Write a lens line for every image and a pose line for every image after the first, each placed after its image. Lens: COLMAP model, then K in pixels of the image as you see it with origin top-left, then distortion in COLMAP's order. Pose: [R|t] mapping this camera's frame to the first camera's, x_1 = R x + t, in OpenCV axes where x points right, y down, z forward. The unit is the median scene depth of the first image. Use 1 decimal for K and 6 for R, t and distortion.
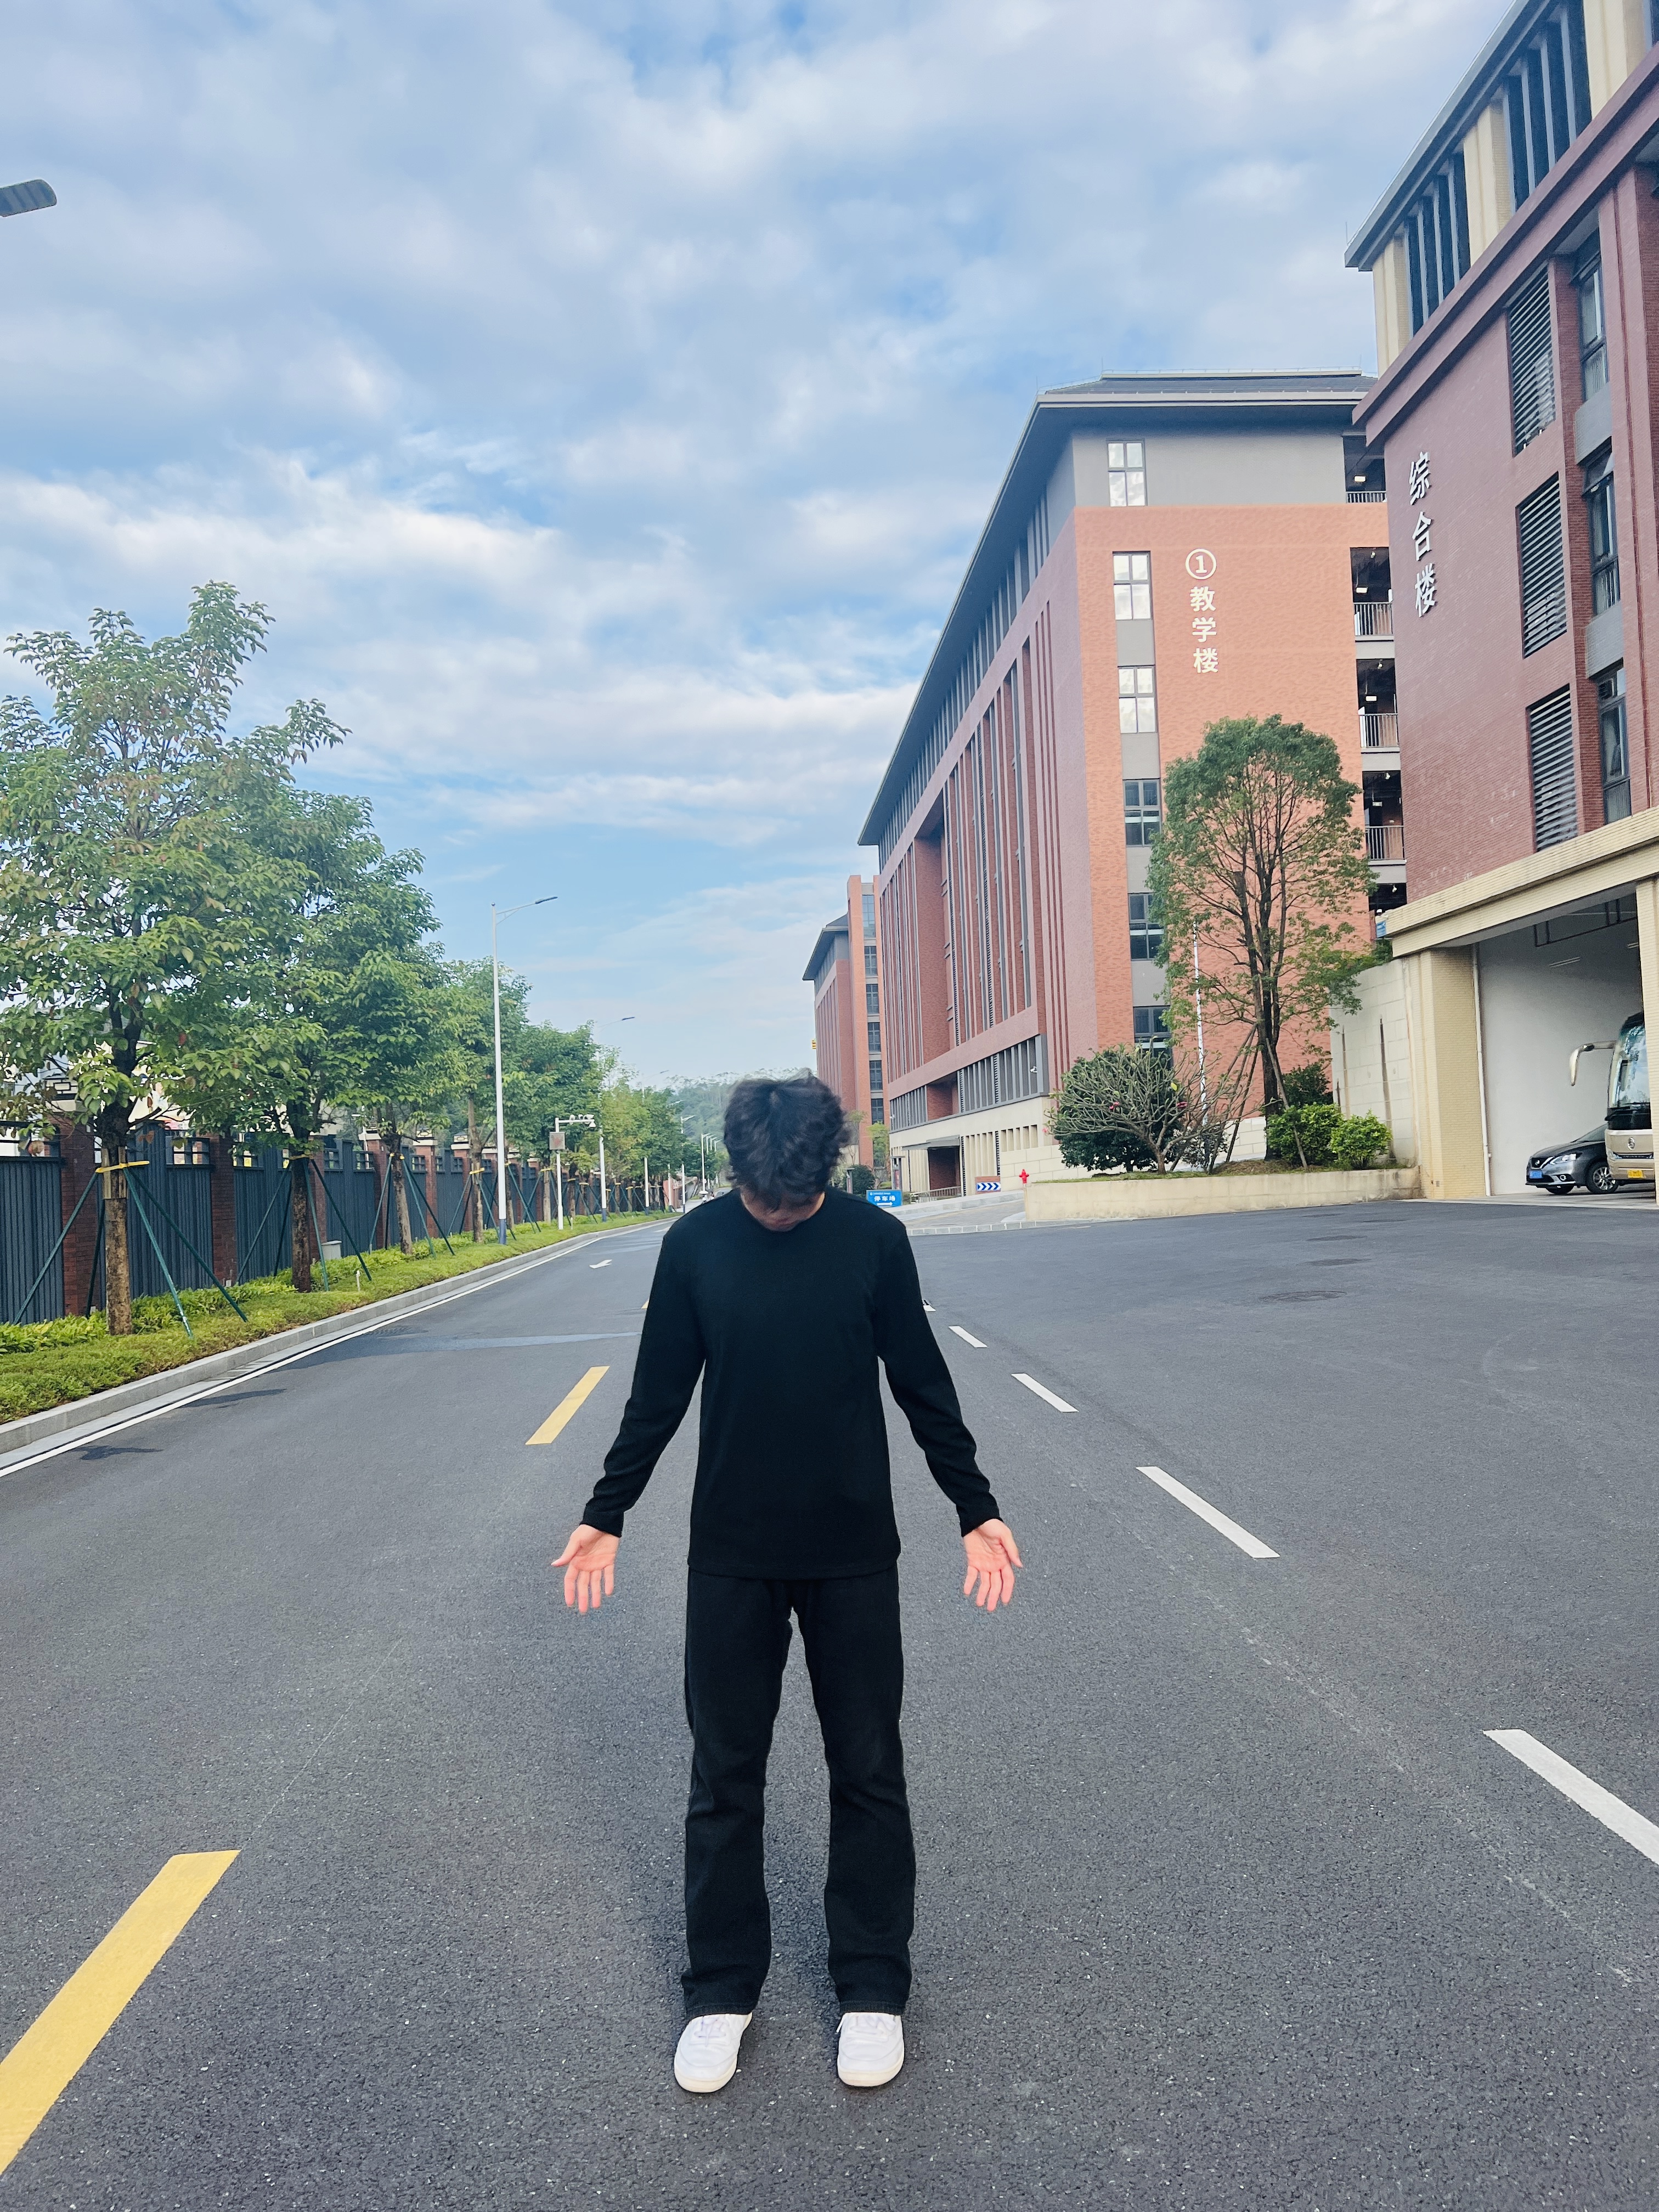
lens RADIAL K [[1626.1, 0, 841.9], [0, 1626.1, 1108.5], [0, 0, 1]] dist [0.017311, -0.028383]
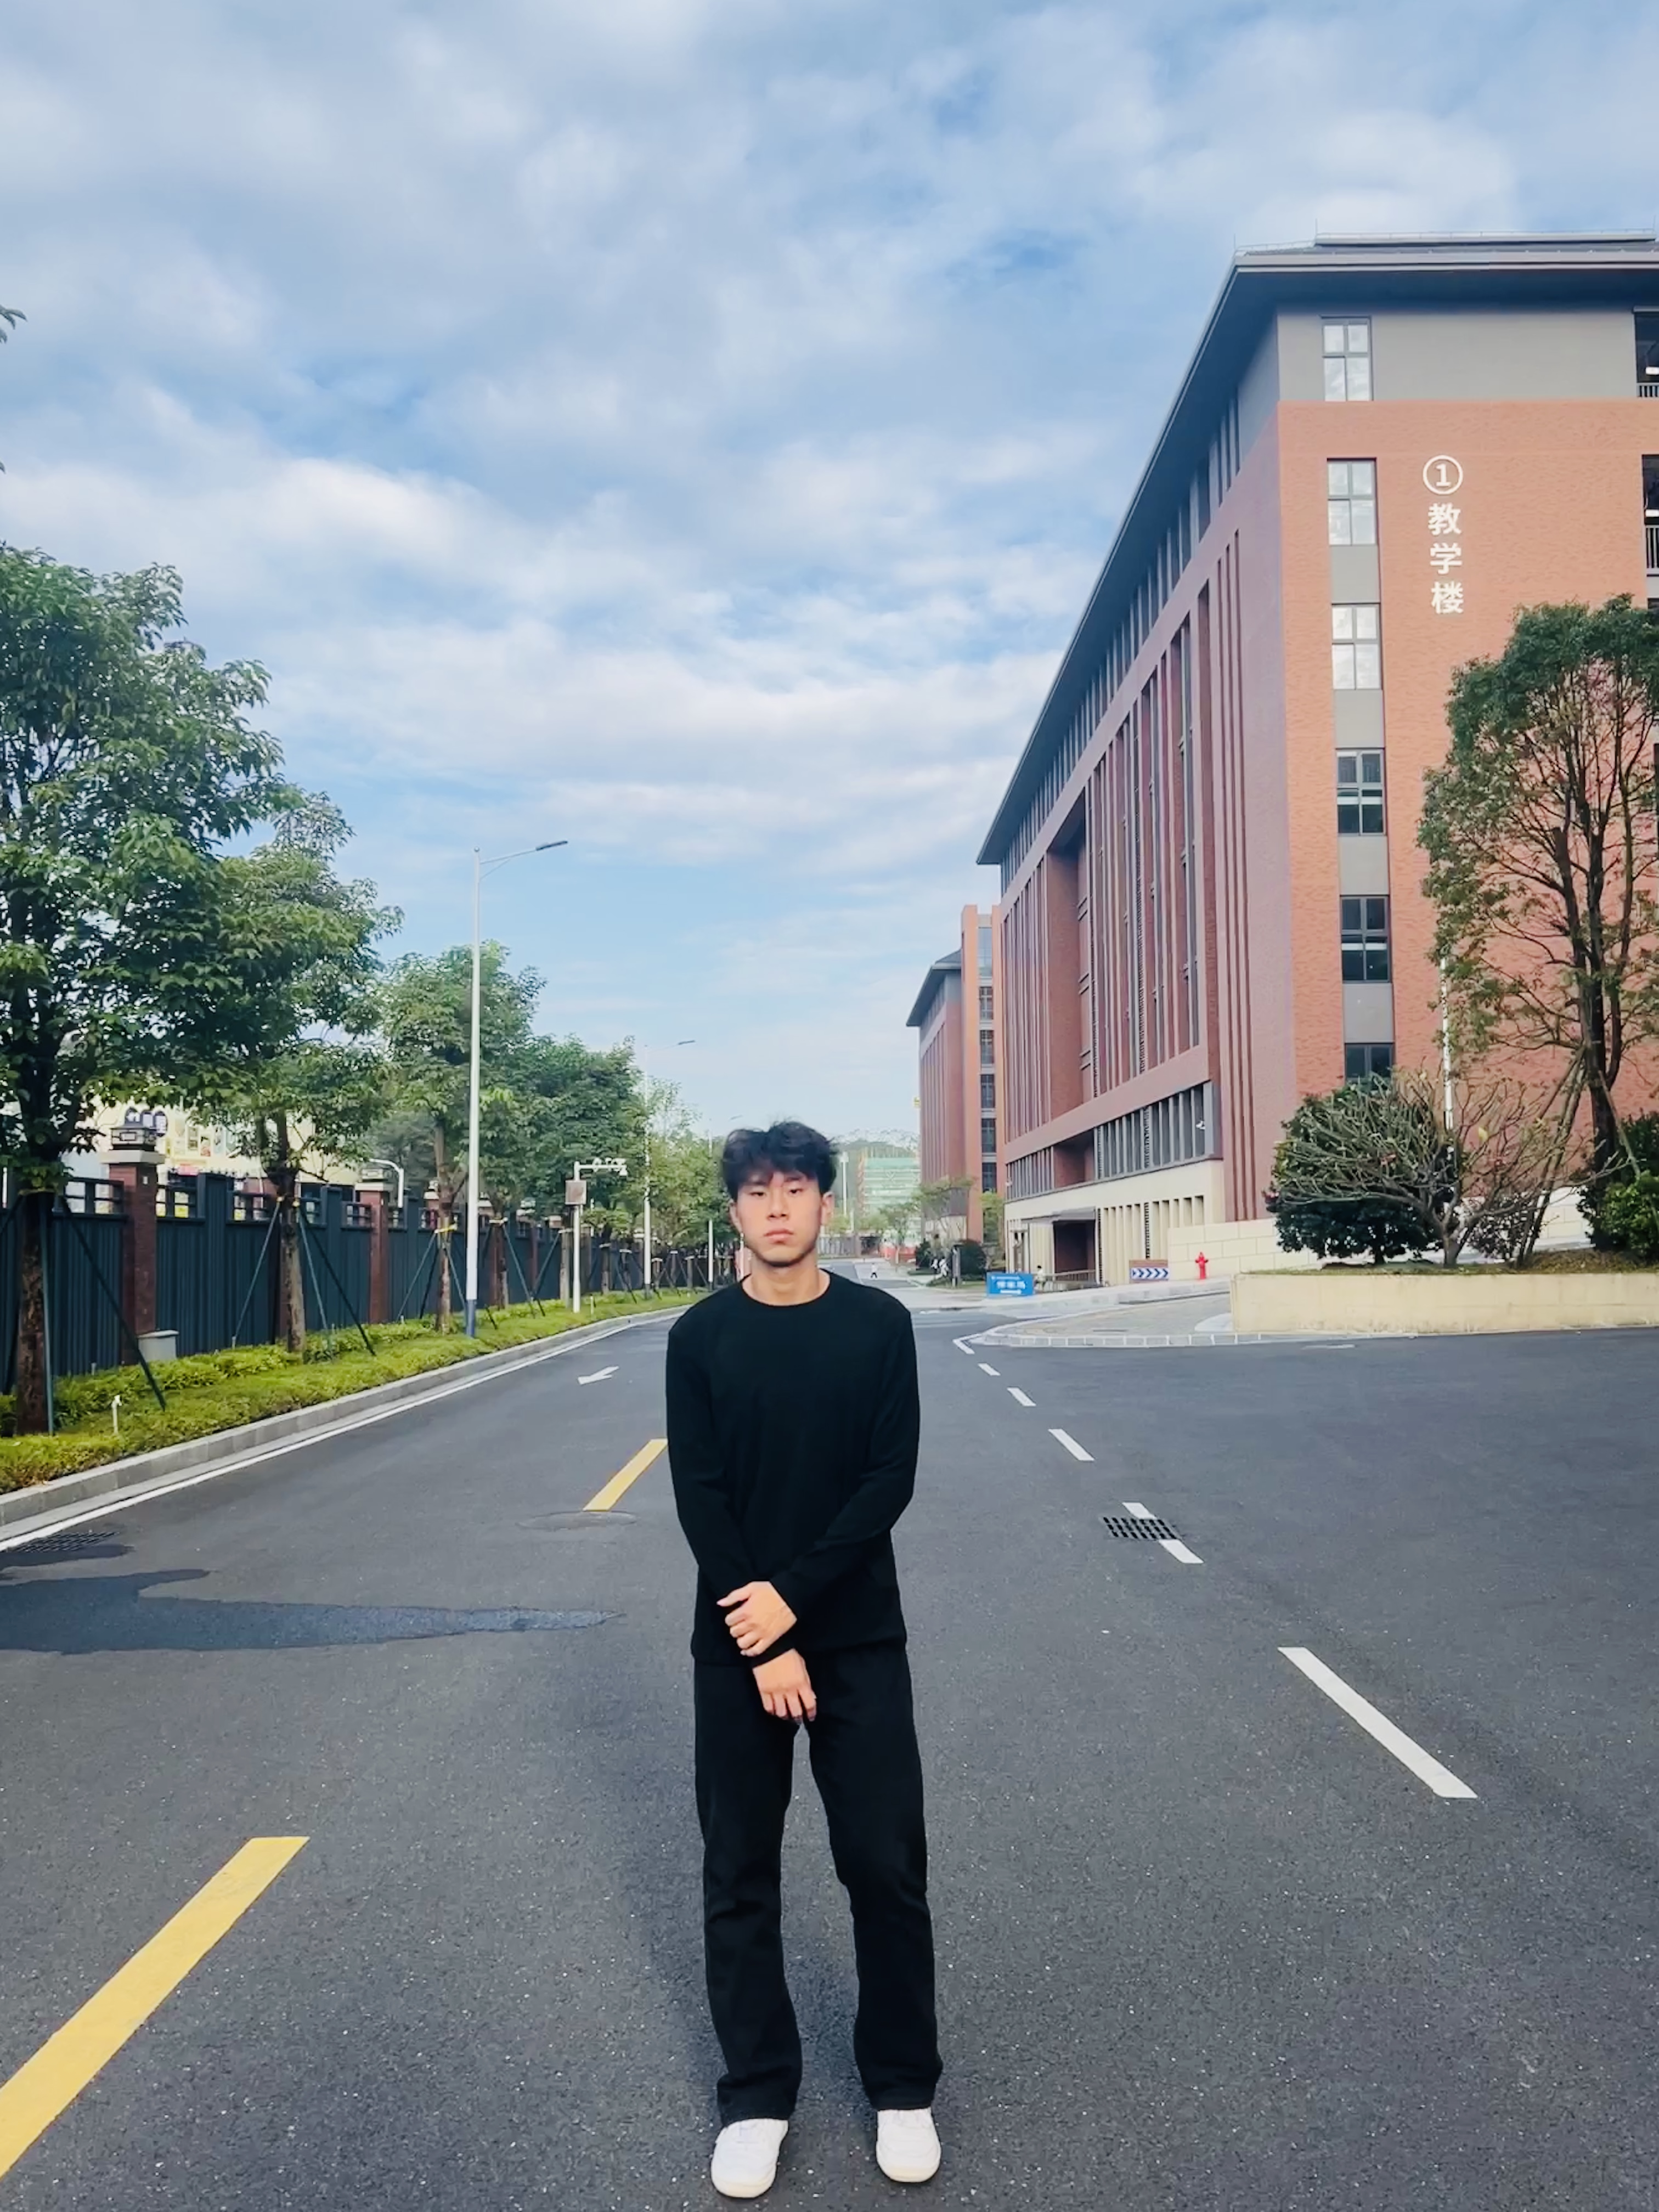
lens RADIAL K [[1789.6, 0, 838.8], [0, 1789.6, 1100.9], [0, 0, 1]] dist [0.005610, -0.003910]
pose [[0.997762, 0.029208, -0.060151, -0.005585], [-0.031670, 0.998682, -0.040397, 0.005649], [0.058892, 0.042212, 0.997371, 0.148840]]
